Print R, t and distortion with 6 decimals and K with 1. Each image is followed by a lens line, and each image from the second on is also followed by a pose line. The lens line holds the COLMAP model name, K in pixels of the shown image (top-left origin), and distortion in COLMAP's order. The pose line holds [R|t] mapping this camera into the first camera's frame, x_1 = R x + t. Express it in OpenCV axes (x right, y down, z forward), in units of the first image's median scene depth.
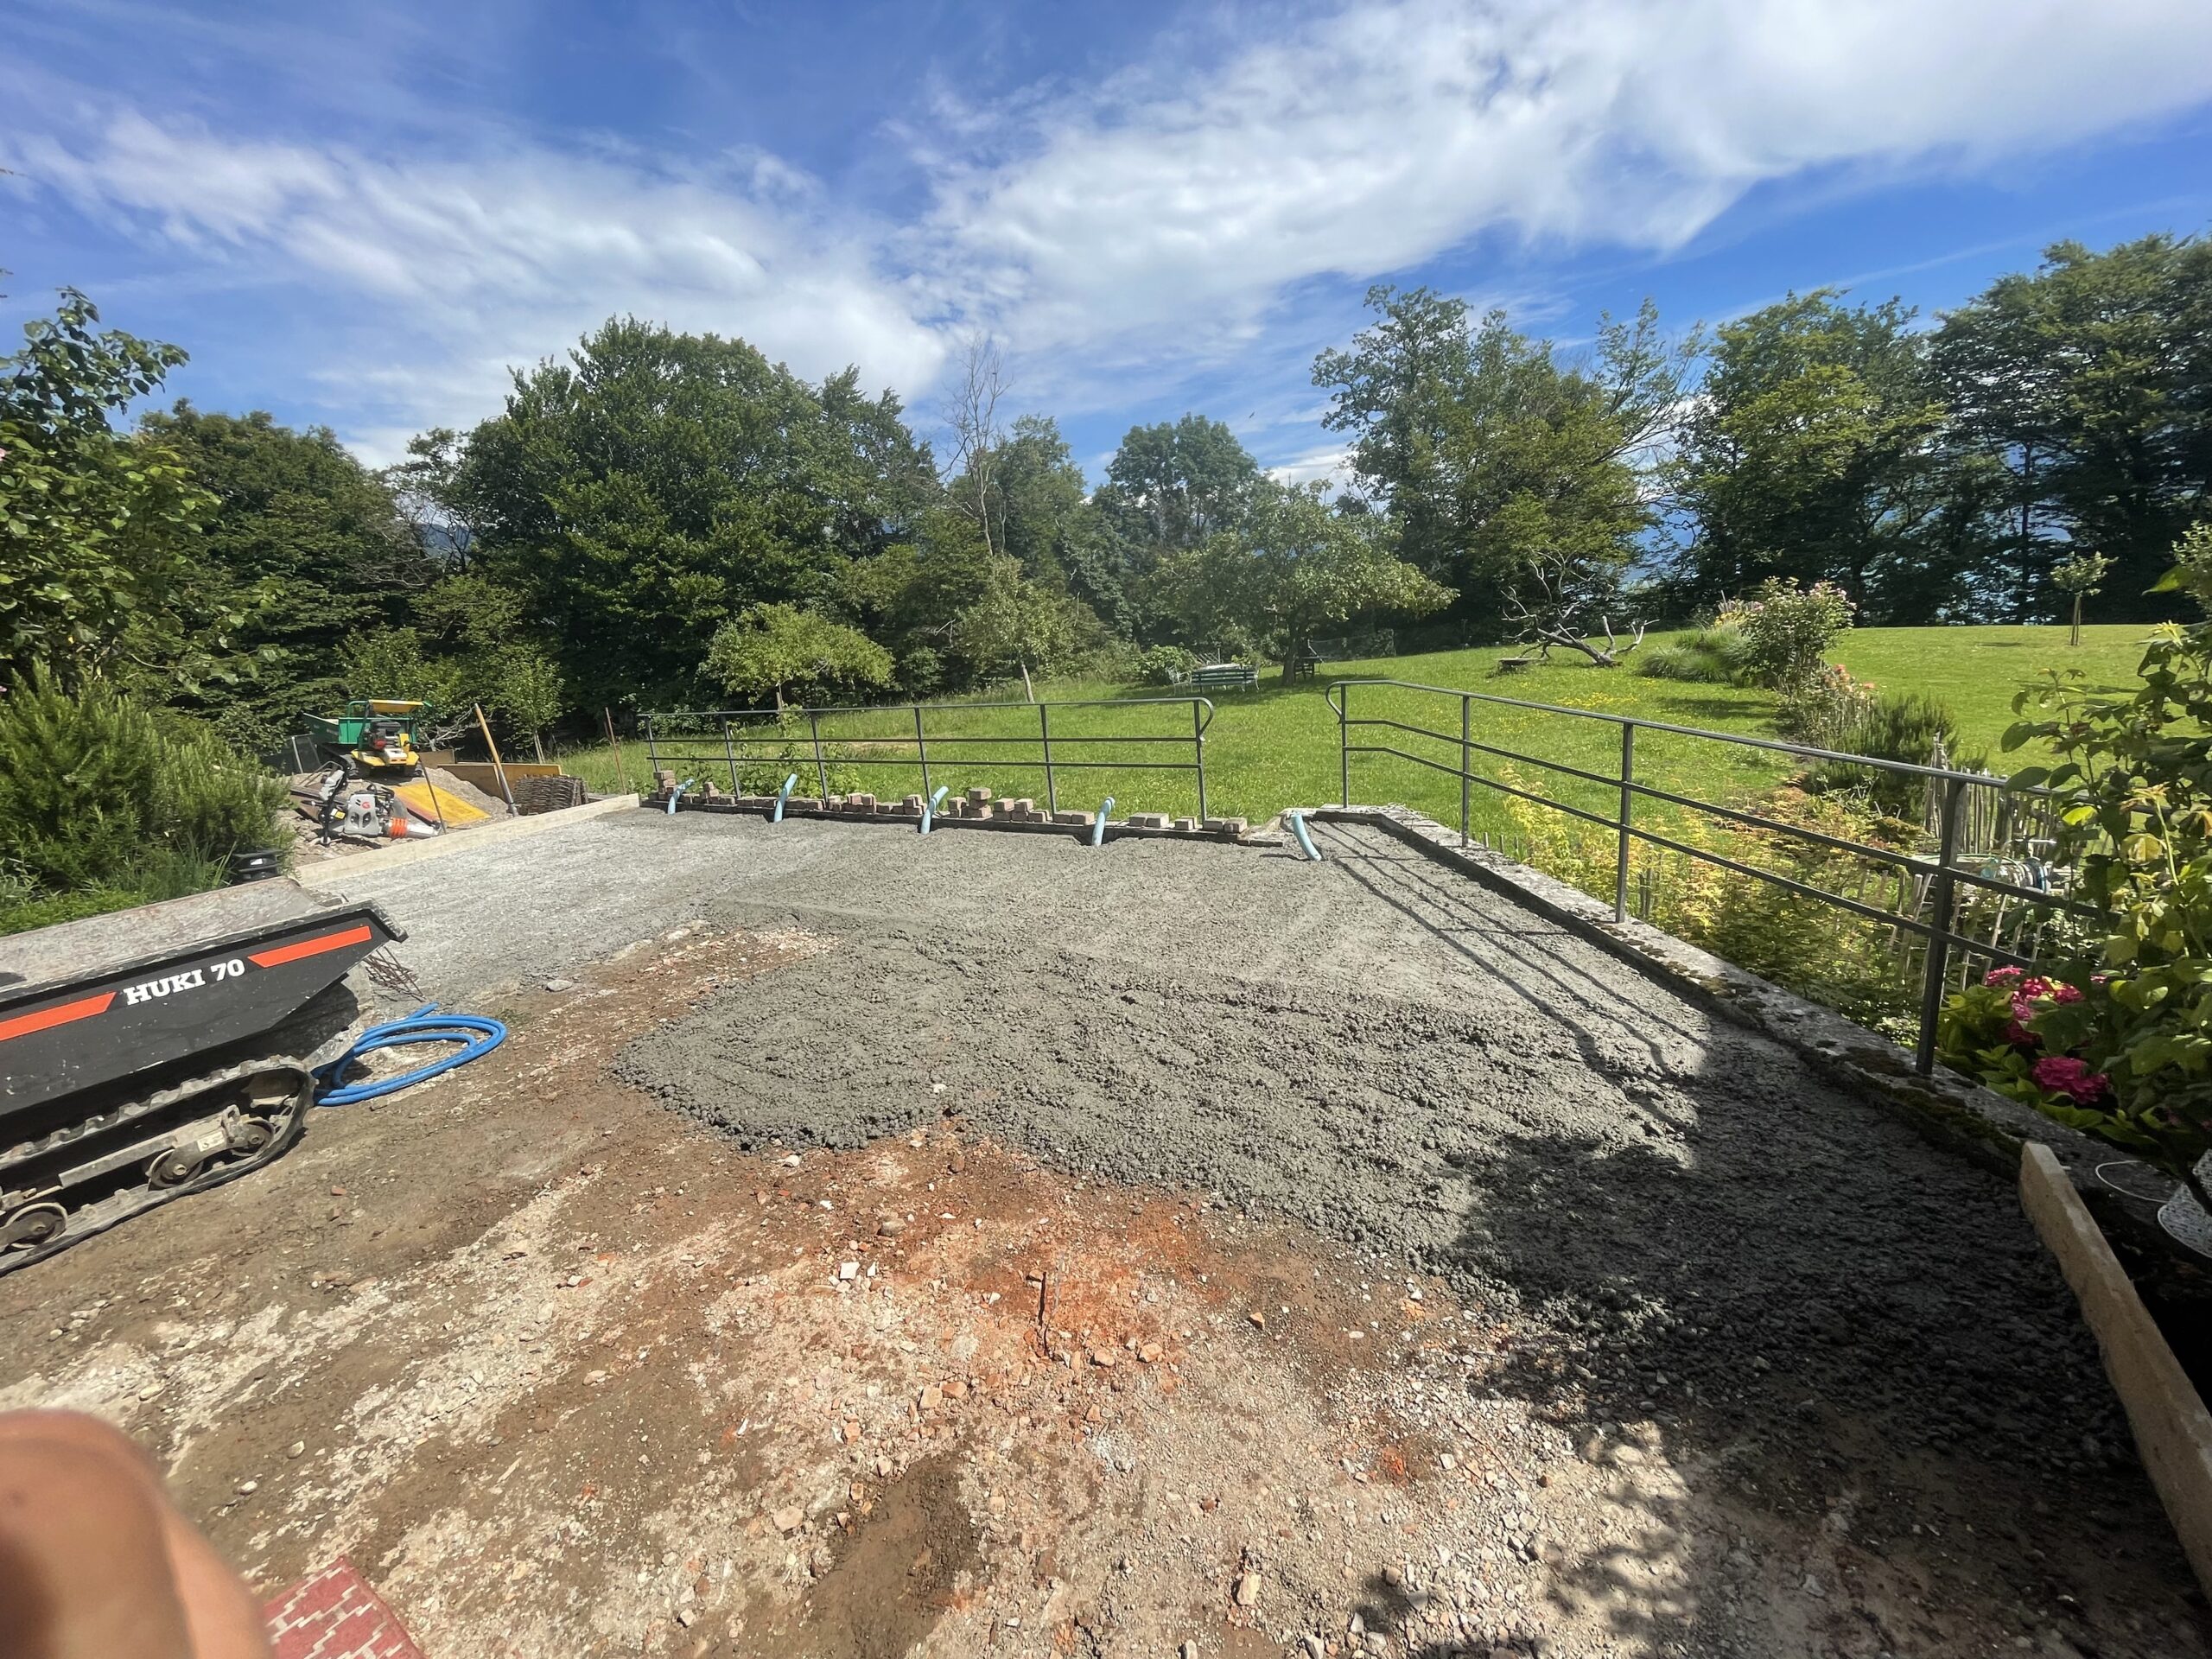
lens RADIAL K [[894.3, 0, 1100.2], [0, 894.3, 830.2], [0, 0, 1]] dist [-0.006266, 0.000486]
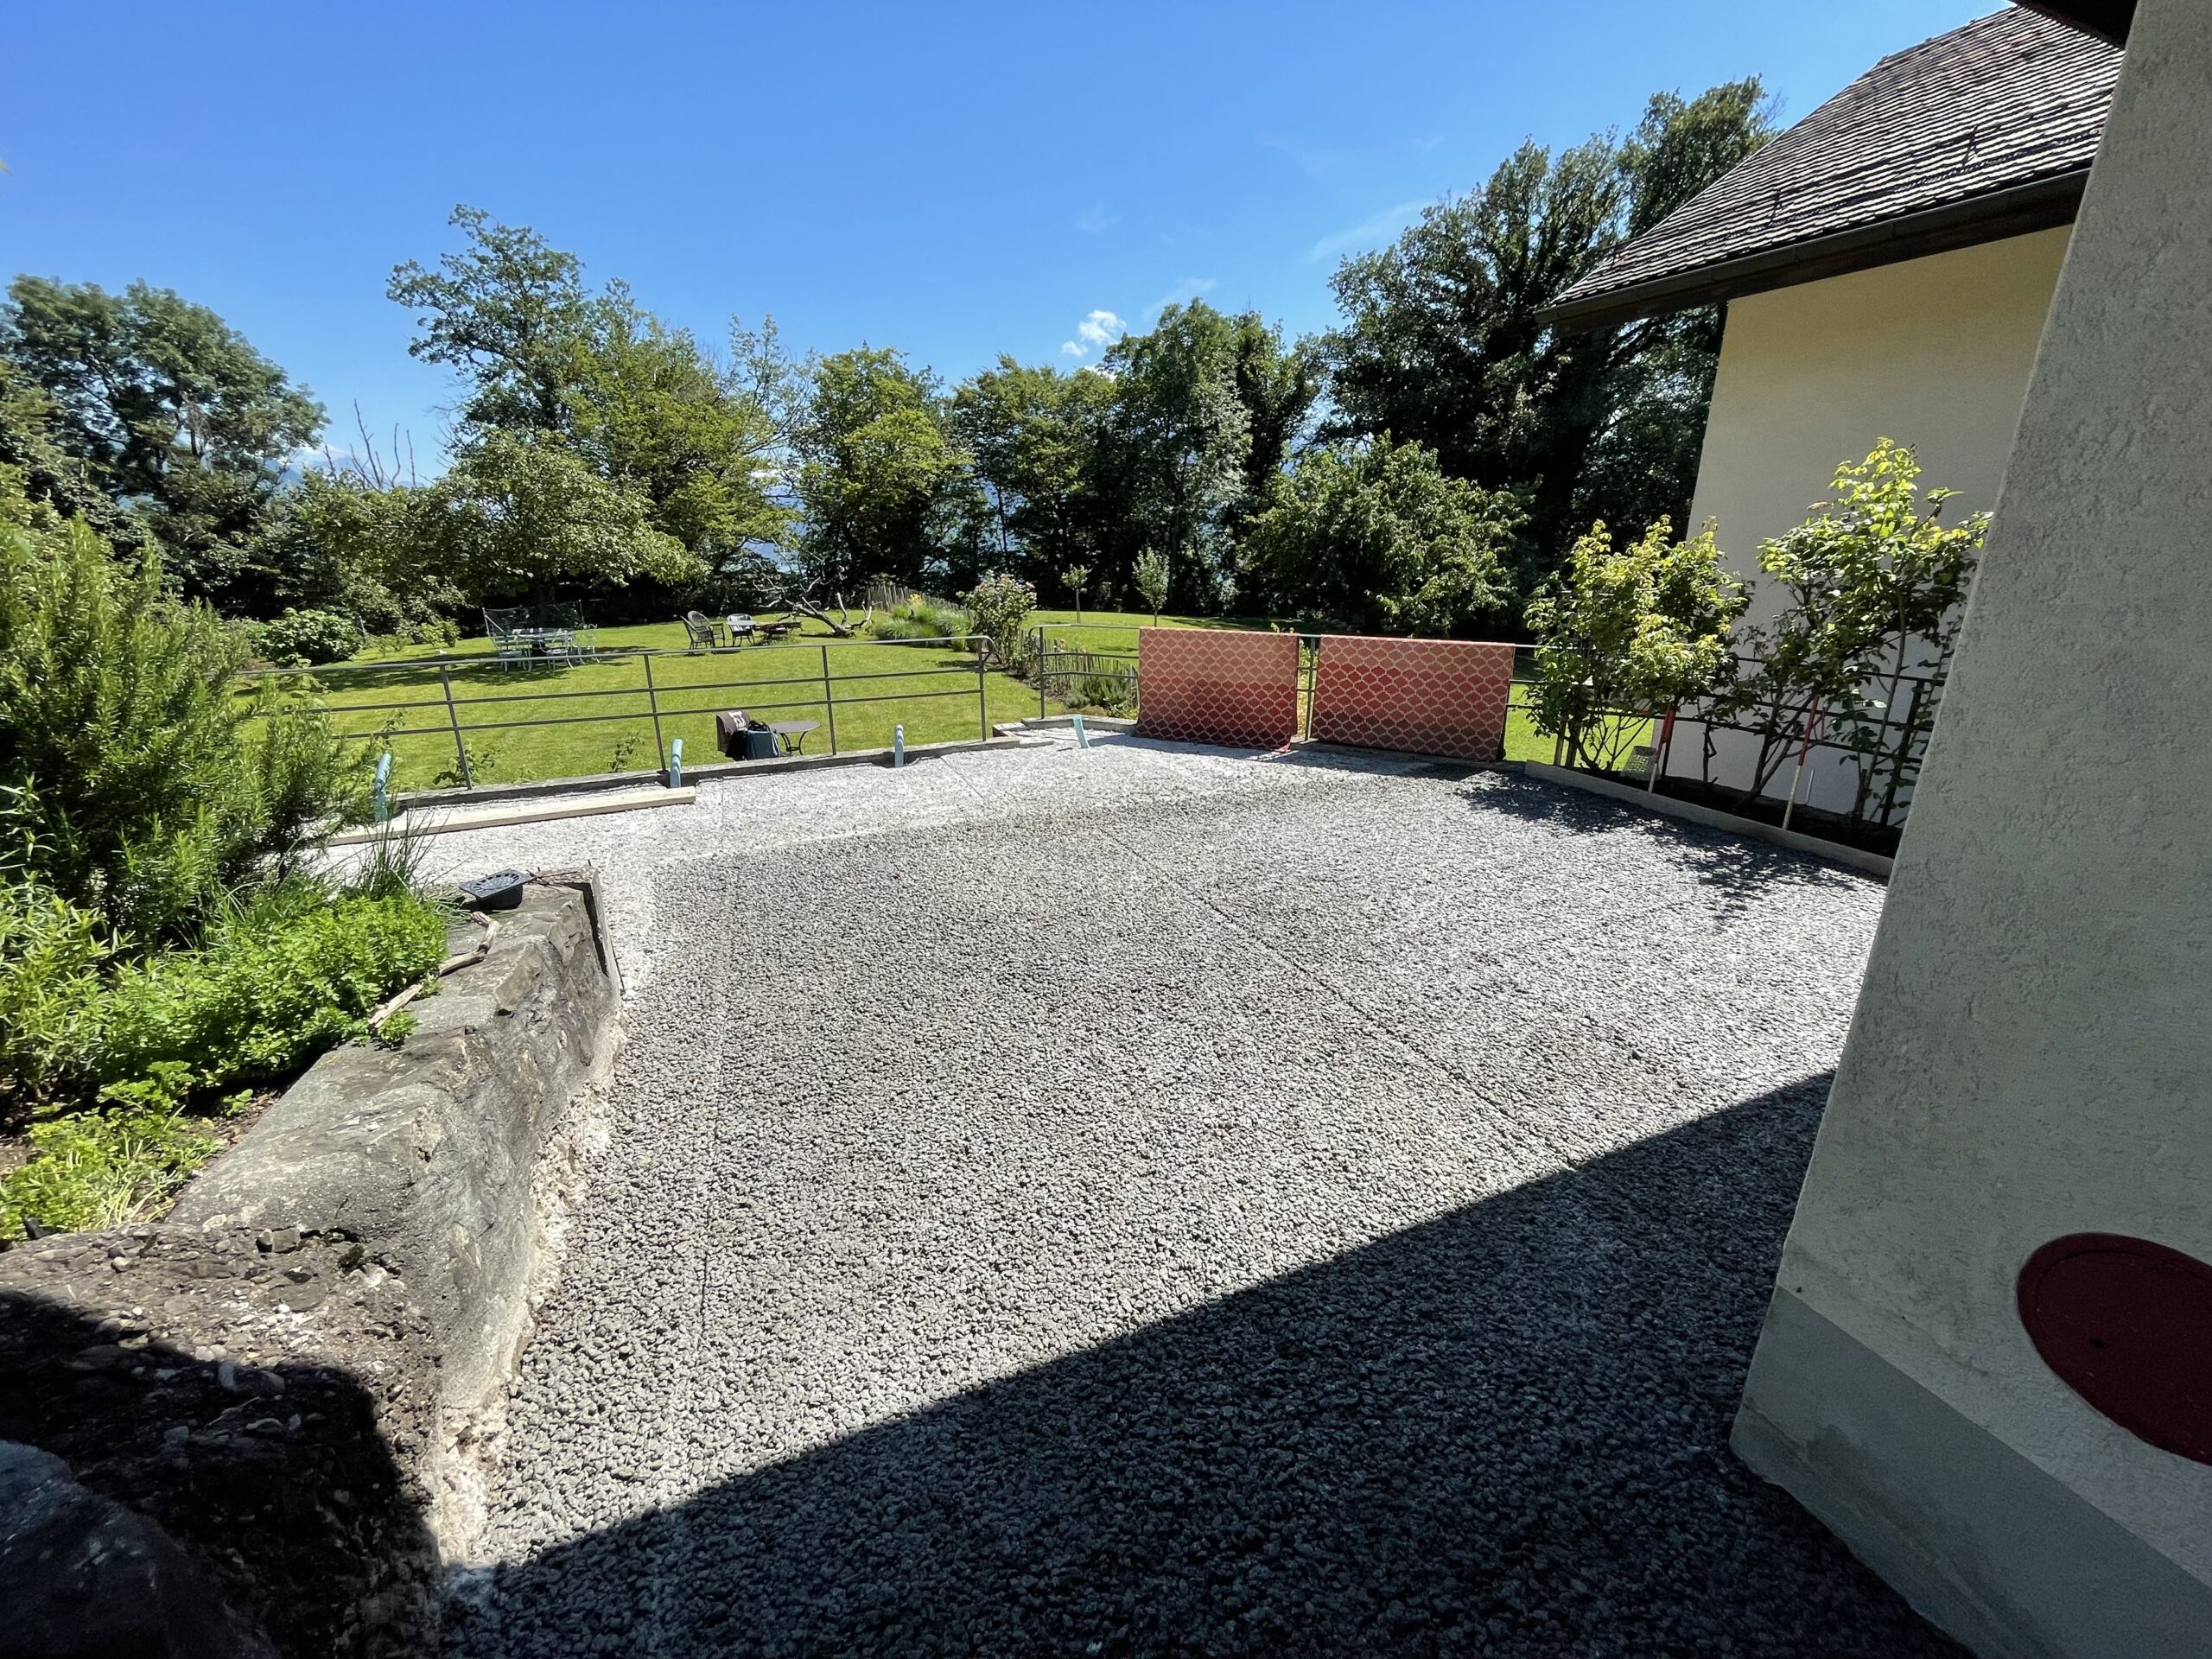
lens RADIAL K [[894.3, 0, 1101.9], [0, 894.3, 825.9], [0, 0, 1]] dist [-0.006266, 0.000486]
pose [[0.570393, -0.166369, 0.804346, -0.145833], [0.153215, 0.983635, 0.094802, 0.003688], [-0.806955, 0.069163, 0.586549, 0.025611]]
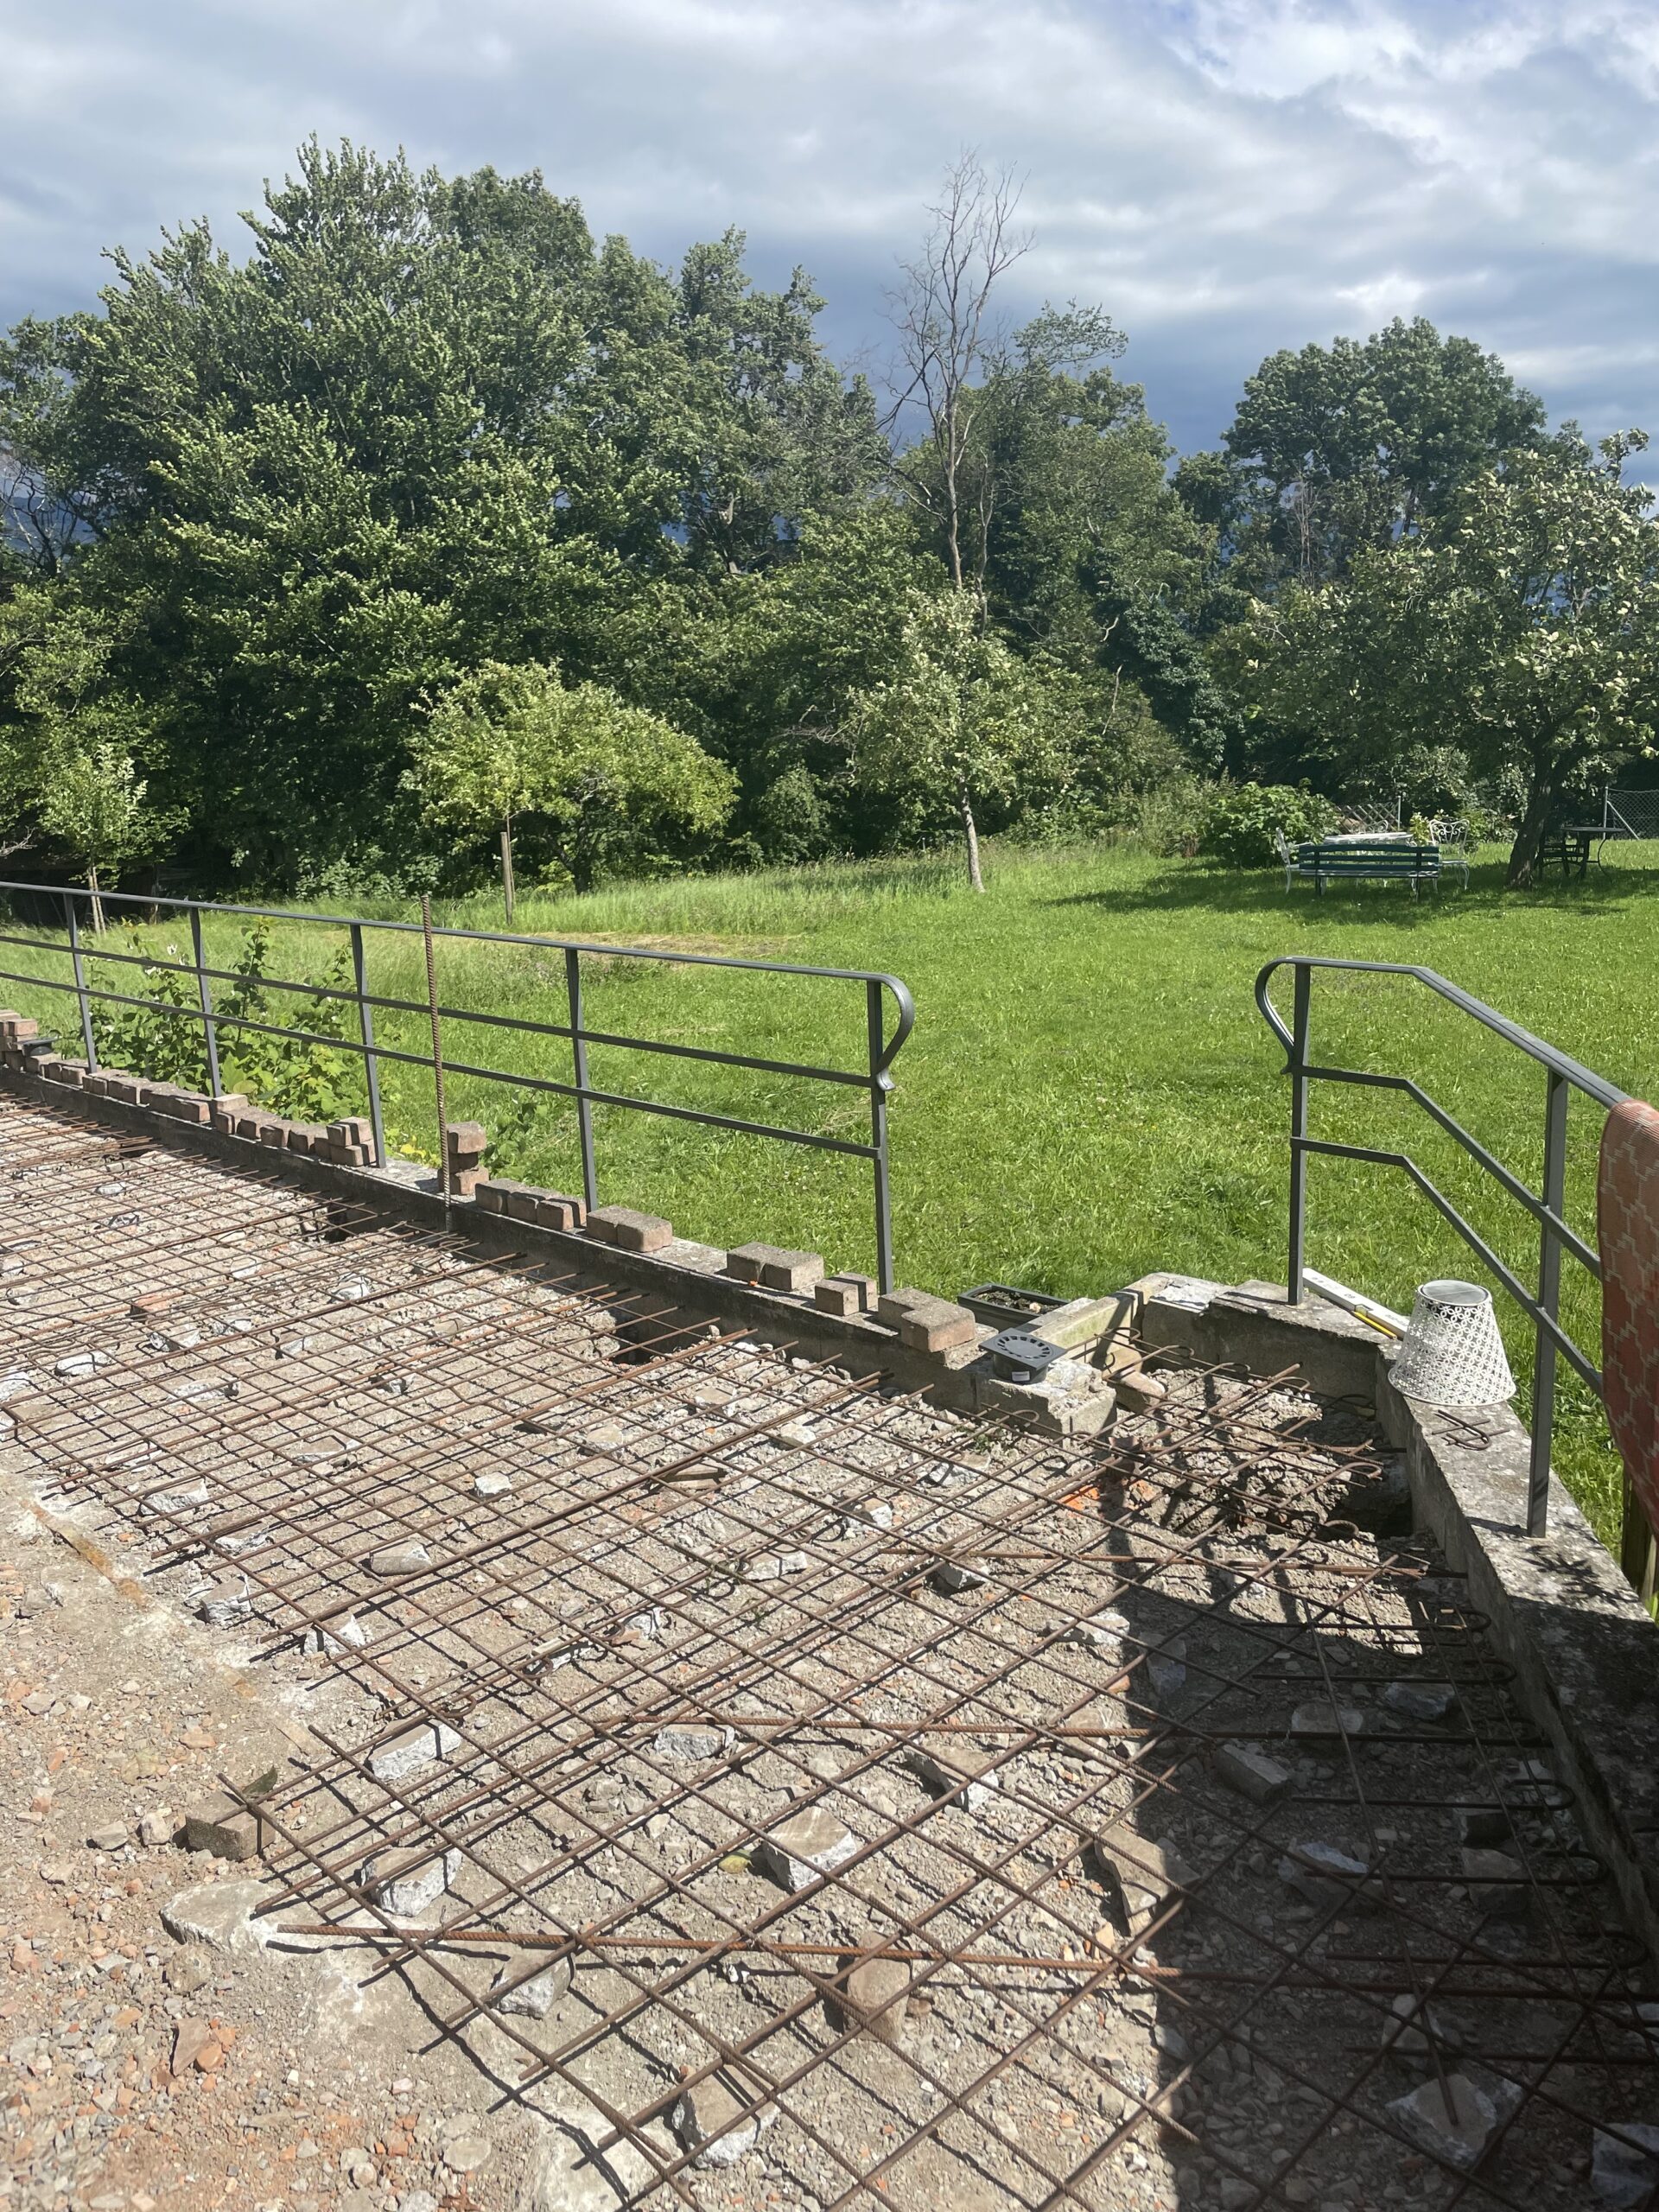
lens RADIAL K [[1664.2, 0, 832.9], [0, 1664.2, 1067.0], [0, 0, 1]] dist [0.082248, -0.105548]
pose [[0.972113, 0.091964, -0.215727, 0.041760], [-0.096802, 0.995232, -0.011946, -0.016895], [0.213600, 0.032496, 0.976381, 0.058495]]
